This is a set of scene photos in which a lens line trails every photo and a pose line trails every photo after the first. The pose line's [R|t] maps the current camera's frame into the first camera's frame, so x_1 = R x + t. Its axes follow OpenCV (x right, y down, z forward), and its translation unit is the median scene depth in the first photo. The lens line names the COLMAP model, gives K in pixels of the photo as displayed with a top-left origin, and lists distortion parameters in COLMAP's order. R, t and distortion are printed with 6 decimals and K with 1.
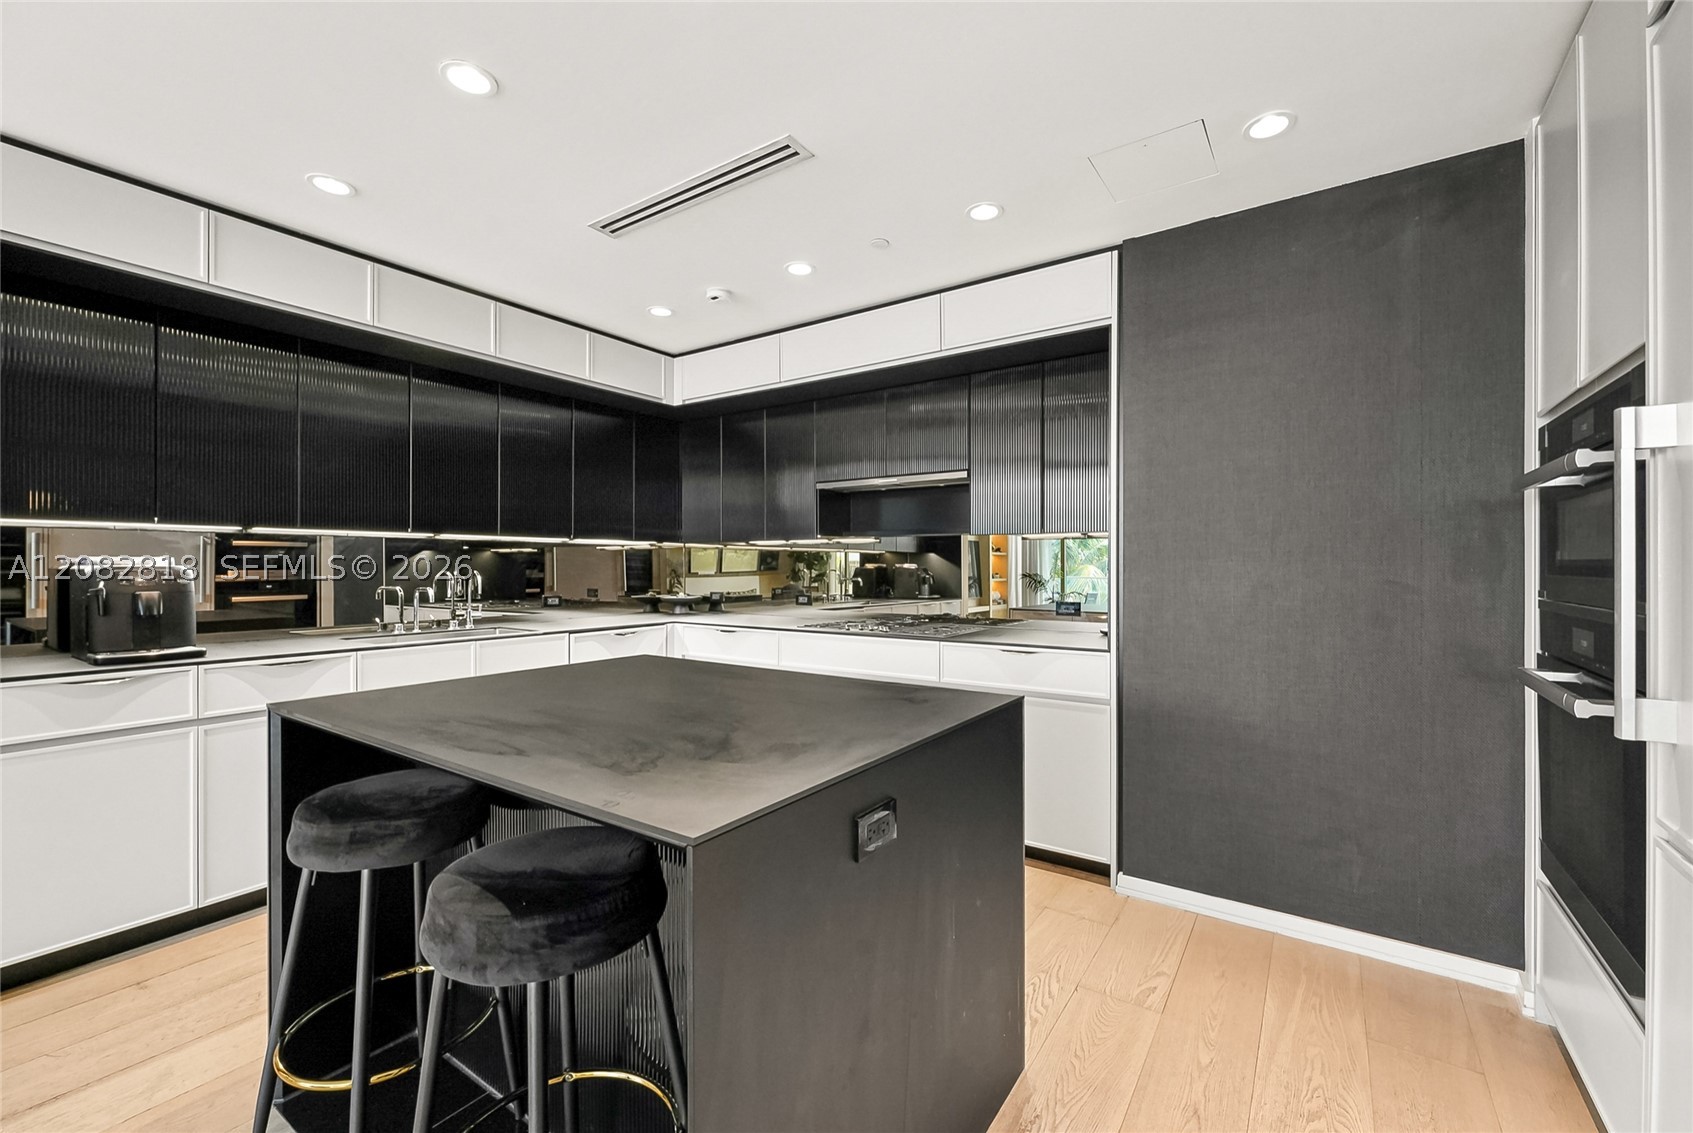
lens RADIAL K [[698.2, 0, 846.1], [0, 698.2, 565.3], [0, 0, 1]] dist [-0.022471, 0.001787]
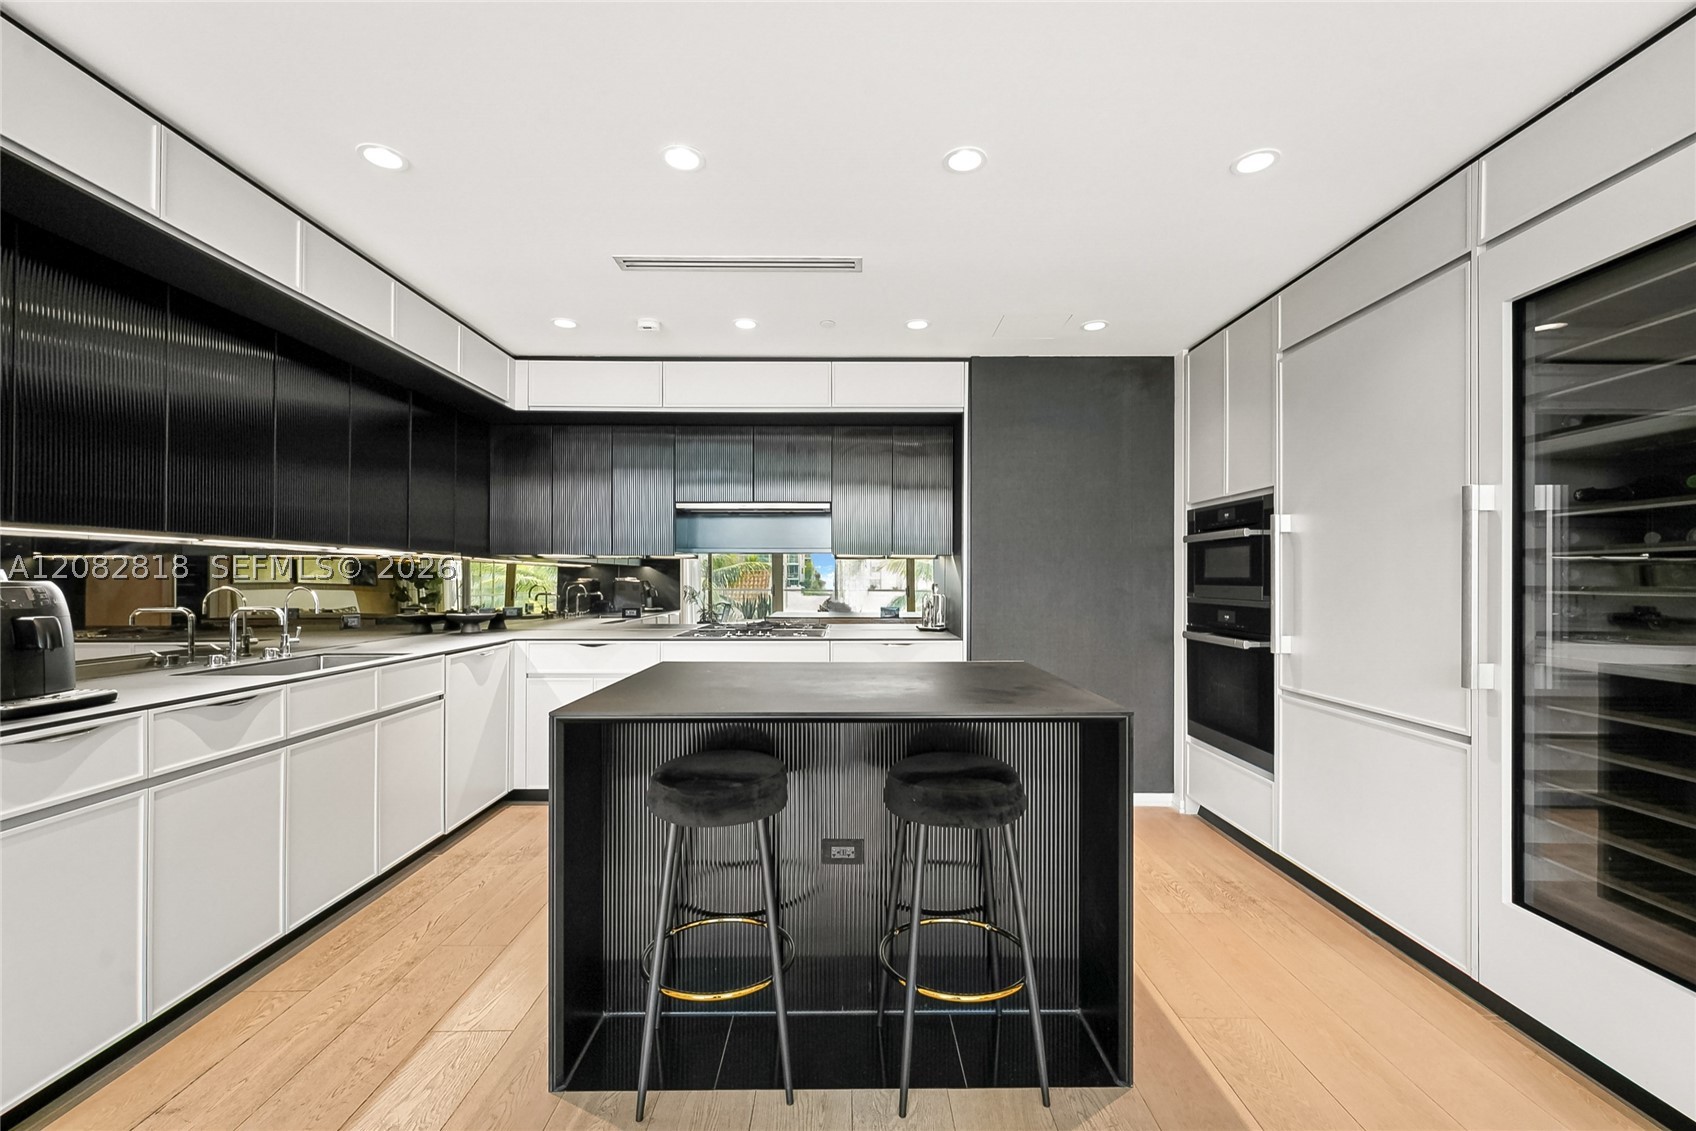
lens RADIAL K [[699.4, 0, 878.2], [0, 699.4, 580.4], [0, 0, 1]] dist [-0.022471, 0.001787]
pose [[0.817870, -0.000327, 0.575402, -0.599328], [-0.001415, 0.999996, 0.002580, -0.001953], [-0.575401, -0.002924, 0.817866, -0.085306]]
